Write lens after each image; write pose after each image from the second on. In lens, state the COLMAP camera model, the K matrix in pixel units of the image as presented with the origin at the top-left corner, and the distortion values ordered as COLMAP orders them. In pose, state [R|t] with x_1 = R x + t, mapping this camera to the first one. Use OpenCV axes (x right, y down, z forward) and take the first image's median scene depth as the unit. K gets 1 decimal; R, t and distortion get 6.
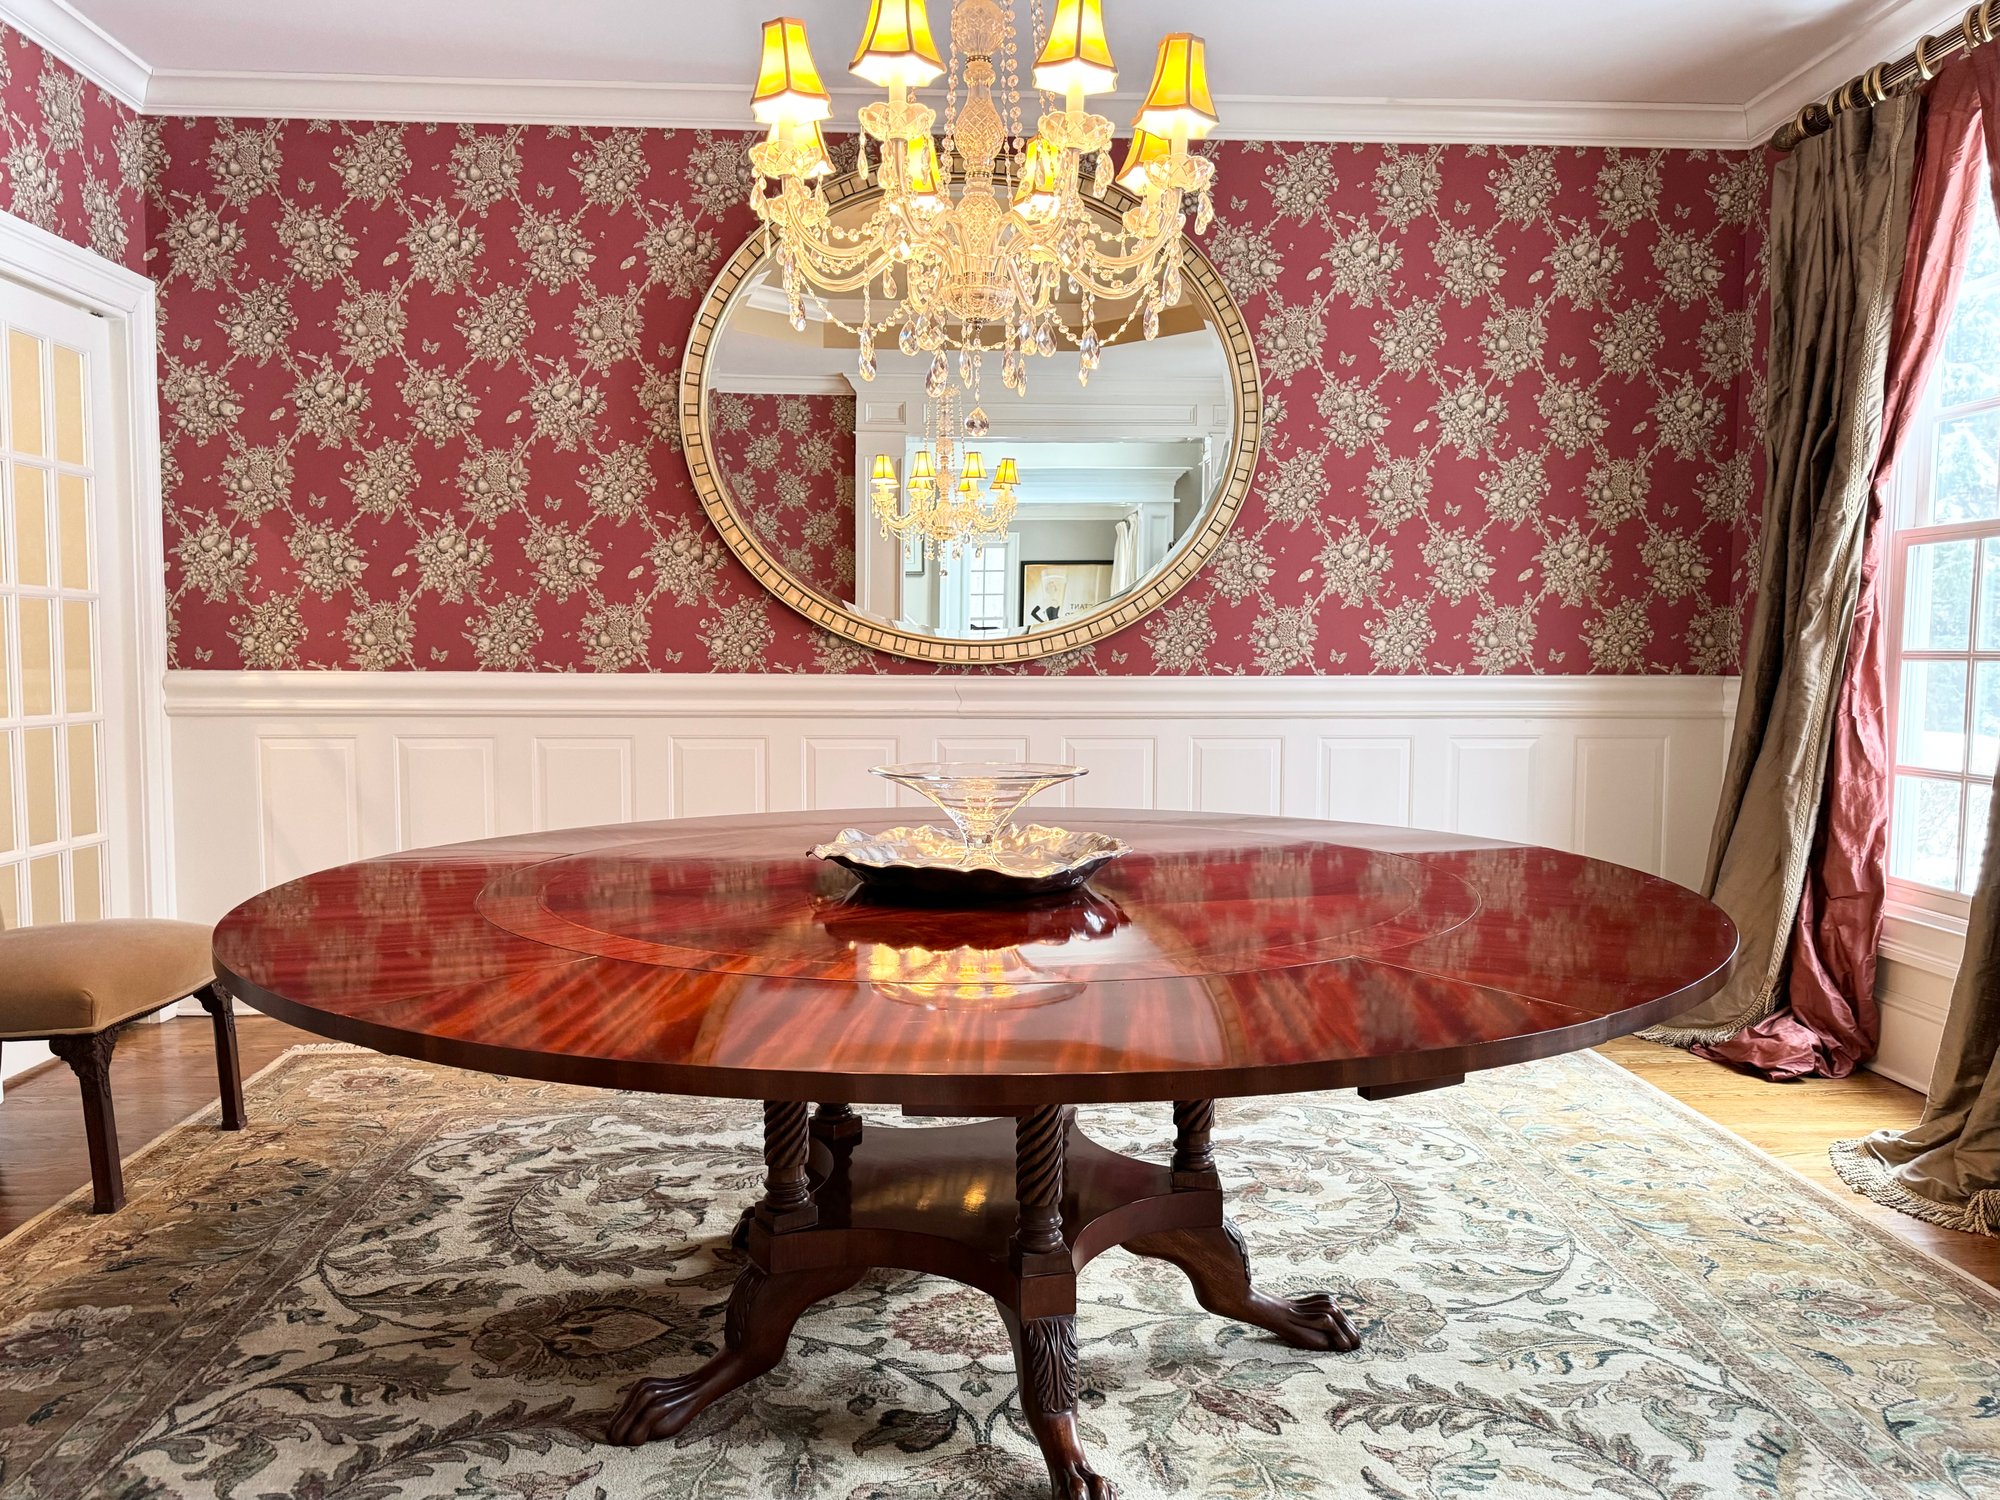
lens RADIAL K [[1454.9, 0, 1003.2], [0, 1454.9, 753.0], [0, 0, 1]] dist [0.017718, -0.021642]
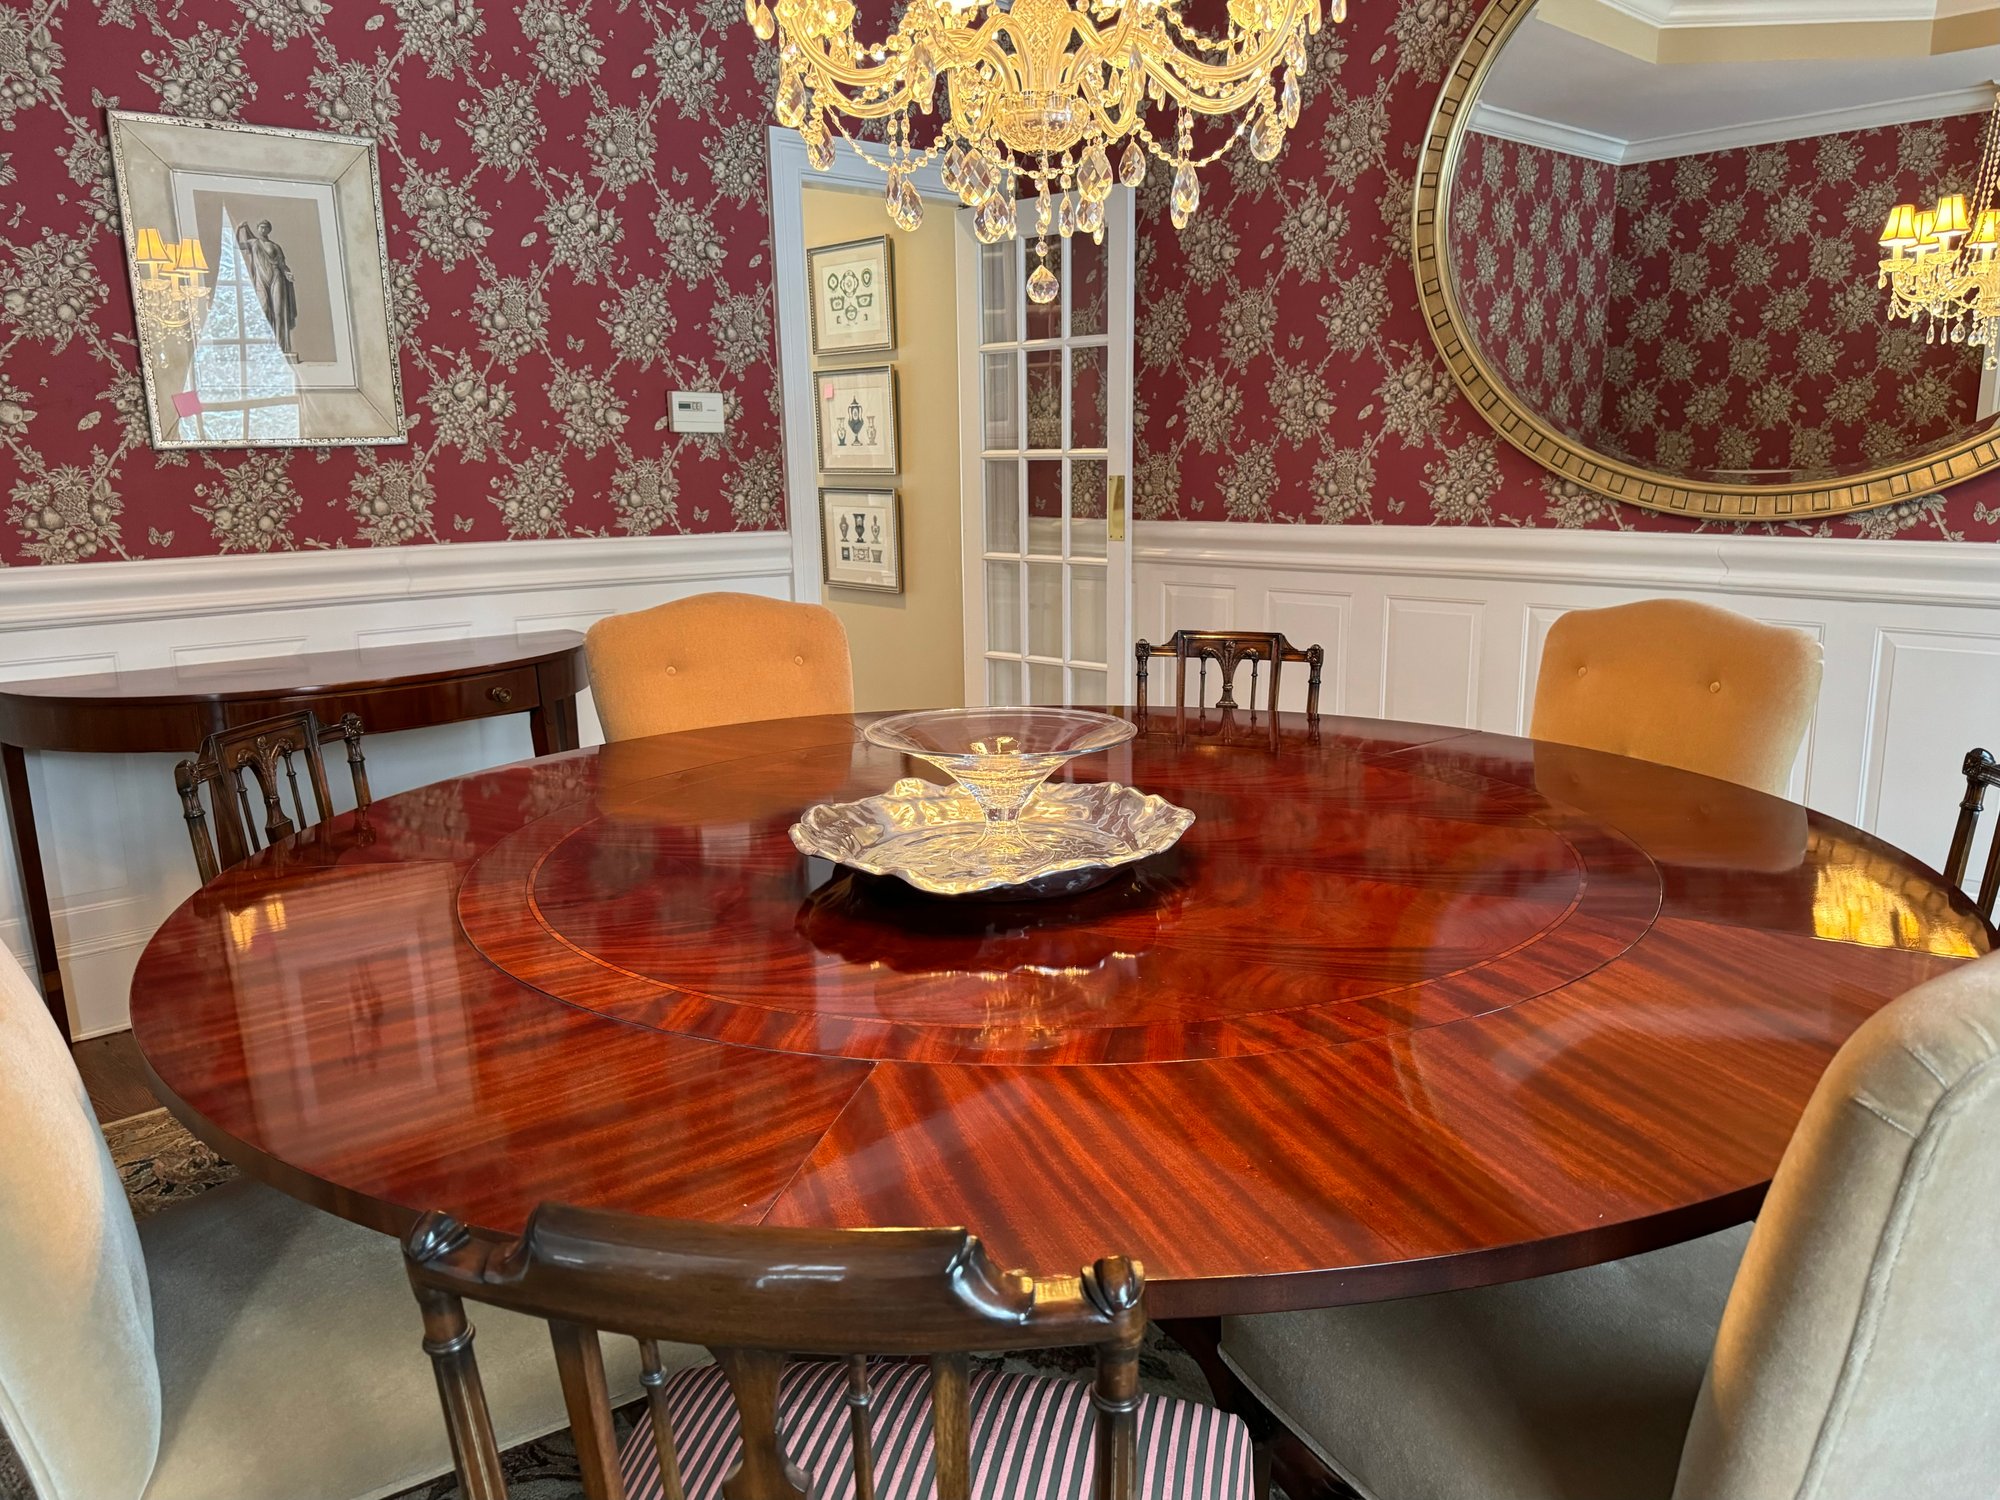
lens RADIAL K [[1454.9, 0, 1003.2], [0, 1454.9, 753.0], [0, 0, 1]] dist [0.017718, -0.021642]
pose [[0.651252, 0.141206, -0.745608, 0.544573], [-0.033630, 0.986940, 0.157536, -0.088328], [0.758116, -0.077521, 0.647496, 0.396466]]
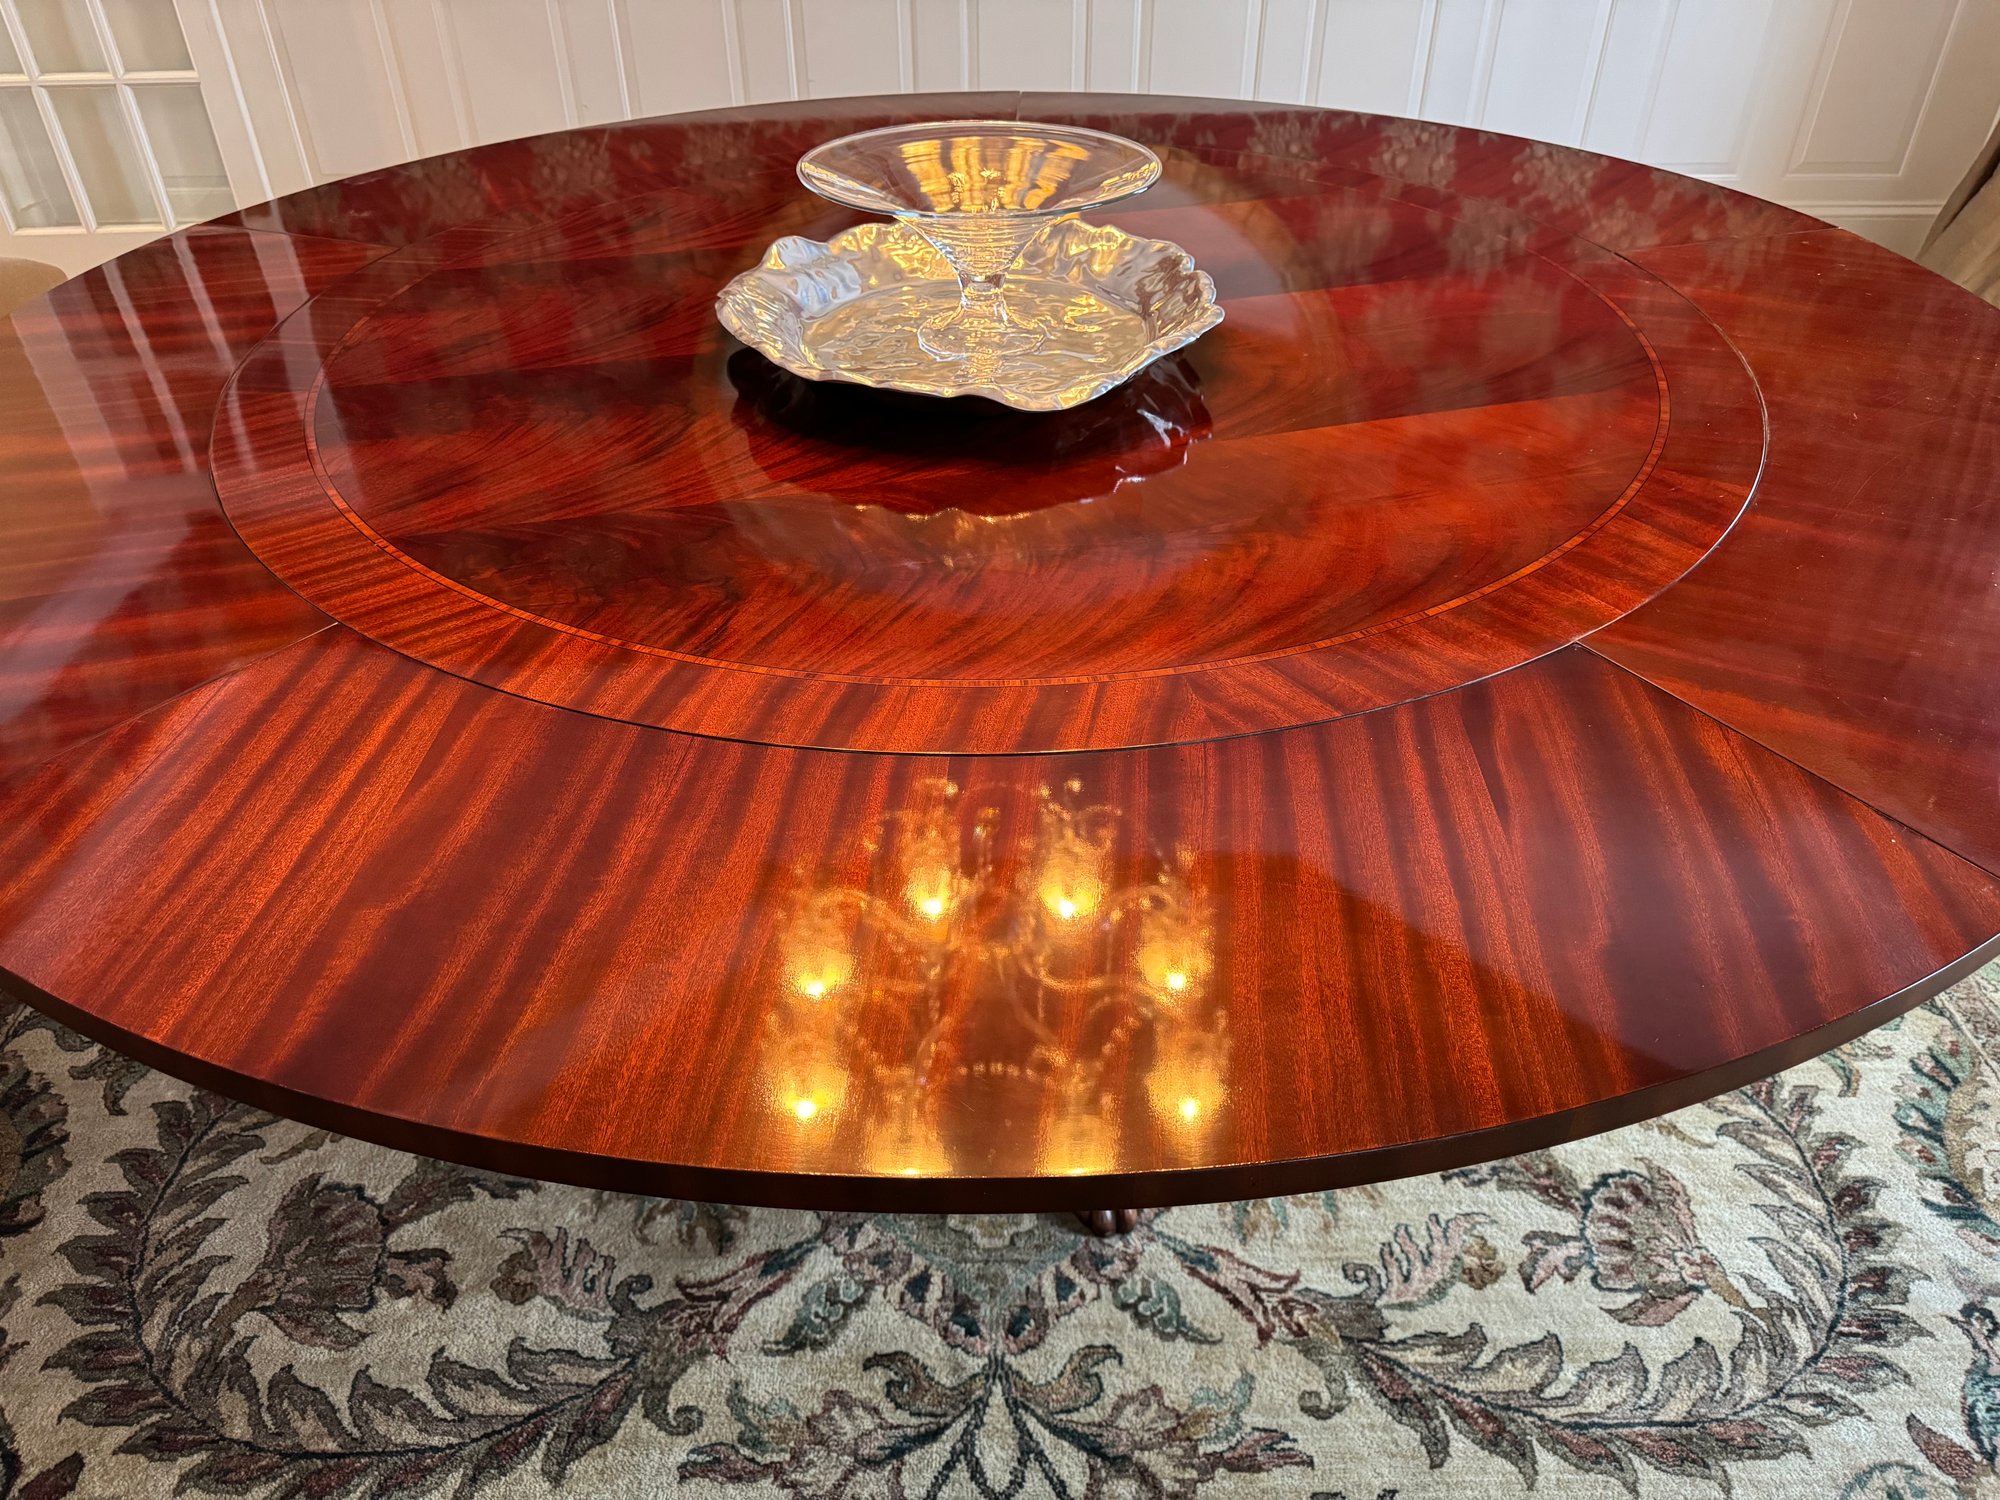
lens RADIAL K [[1435.6, 0, 1001.5], [0, 1435.6, 756.6], [0, 0, 1]] dist [0.008332, -0.015836]
pose [[0.998890, 0.019983, -0.042659, 0.020942], [0.006508, 0.838340, 0.545109, -0.097620], [0.046656, -0.544782, 0.837279, 0.316385]]
